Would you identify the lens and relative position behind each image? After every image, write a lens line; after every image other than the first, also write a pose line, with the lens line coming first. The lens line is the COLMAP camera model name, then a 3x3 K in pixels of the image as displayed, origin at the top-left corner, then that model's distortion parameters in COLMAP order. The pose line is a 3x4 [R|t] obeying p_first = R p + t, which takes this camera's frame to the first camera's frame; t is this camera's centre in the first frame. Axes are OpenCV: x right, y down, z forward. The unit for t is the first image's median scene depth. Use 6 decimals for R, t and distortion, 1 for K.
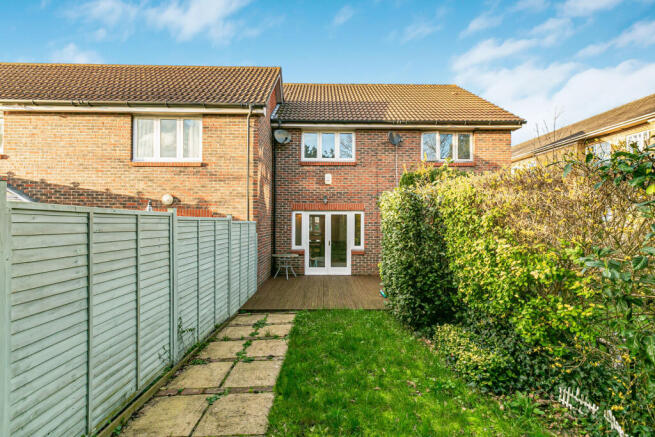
lens RADIAL K [[295.2, 0, 324.7], [0, 295.2, 219.6], [0, 0, 1]] dist [0.002960, -0.000386]
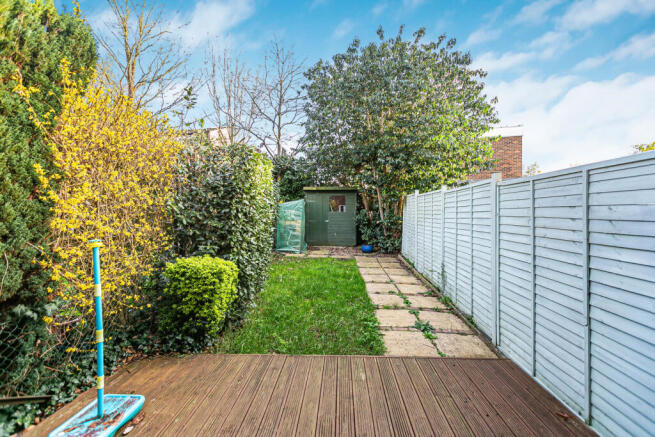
lens RADIAL K [[293.4, 0, 327.7], [0, 293.4, 211.3], [0, 0, 1]] dist [0.001048, -0.000203]
pose [[-0.998958, -0.005572, 0.045296, -0.011641], [-0.005920, 0.999954, -0.007539, 0.094592], [-0.045252, -0.007800, -0.998945, 2.242410]]
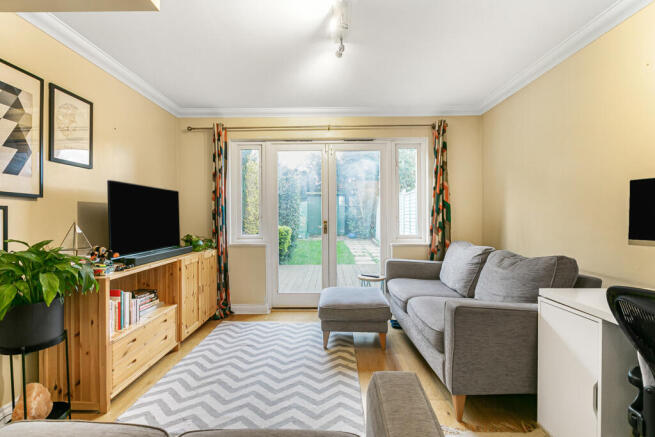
lens RADIAL K [[308.2, 0, 327.5], [0, 308.2, 218.5], [0, 0, 1]] dist [0.000419, 0.000116]
pose [[-0.999989, 0.000622, 0.004610, 0.043680], [0.000646, 0.999986, 0.005261, 0.160338], [-0.004606, 0.005264, -0.999976, 3.397777]]
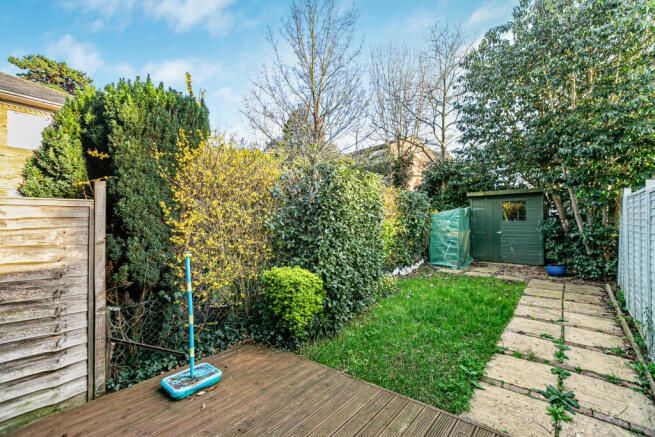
lens RADIAL K [[295.2, 0, 324.7], [0, 295.2, 219.6], [0, 0, 1]] dist [0.002960, -0.000386]
pose [[-0.766991, 0.011285, 0.641558, -0.305338], [0.008411, 0.999936, -0.007533, 0.072520], [-0.641602, -0.000382, -0.767037, 2.100455]]
